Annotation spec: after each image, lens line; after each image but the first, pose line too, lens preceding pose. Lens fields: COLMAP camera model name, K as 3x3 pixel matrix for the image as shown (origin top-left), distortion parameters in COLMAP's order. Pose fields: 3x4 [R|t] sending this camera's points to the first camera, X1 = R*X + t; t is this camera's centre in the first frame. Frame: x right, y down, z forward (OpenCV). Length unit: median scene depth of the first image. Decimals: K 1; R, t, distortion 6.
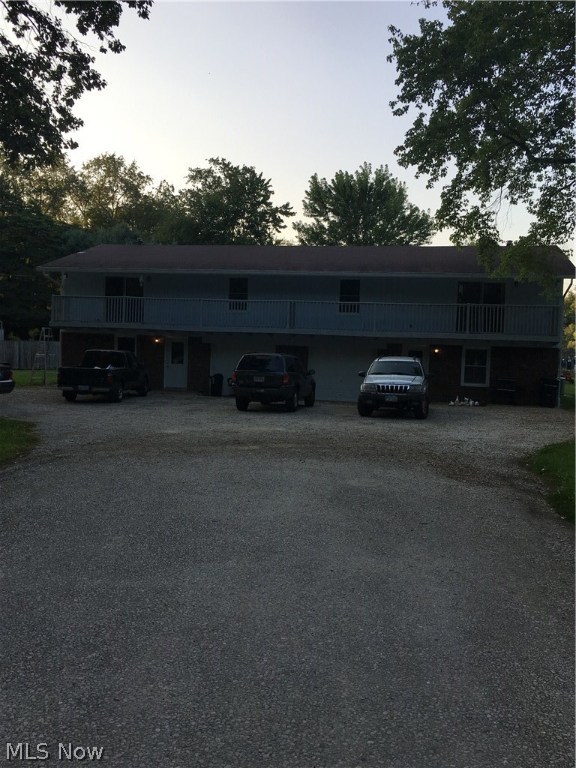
lens RADIAL K [[679.5, 0, 287.9], [0, 679.5, 385.8], [0, 0, 1]] dist [0.034552, -0.016627]
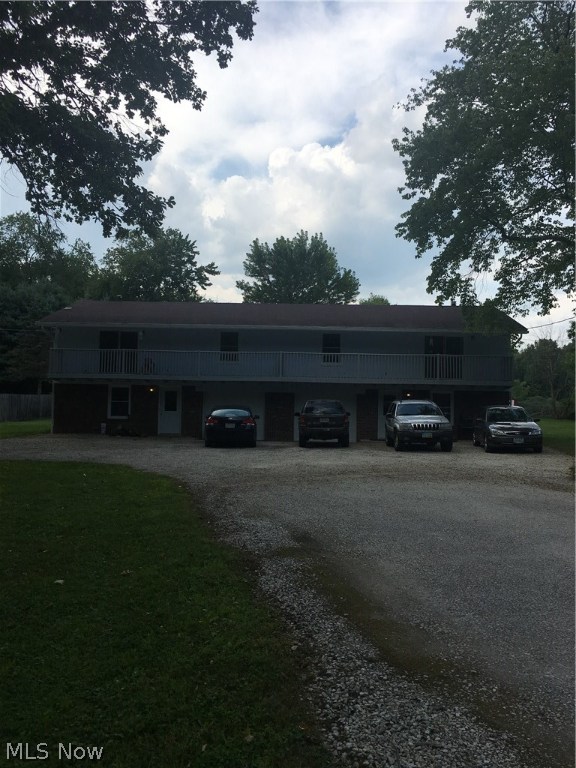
lens RADIAL K [[646.8, 0, 287.0], [0, 646.8, 383.5], [0, 0, 1]] dist [0.019276, 0.007084]
pose [[0.984809, -0.012856, 0.173162, -0.158876], [0.026003, 0.996929, -0.073869, 0.003879], [-0.171681, 0.077249, 0.982119, -0.036825]]
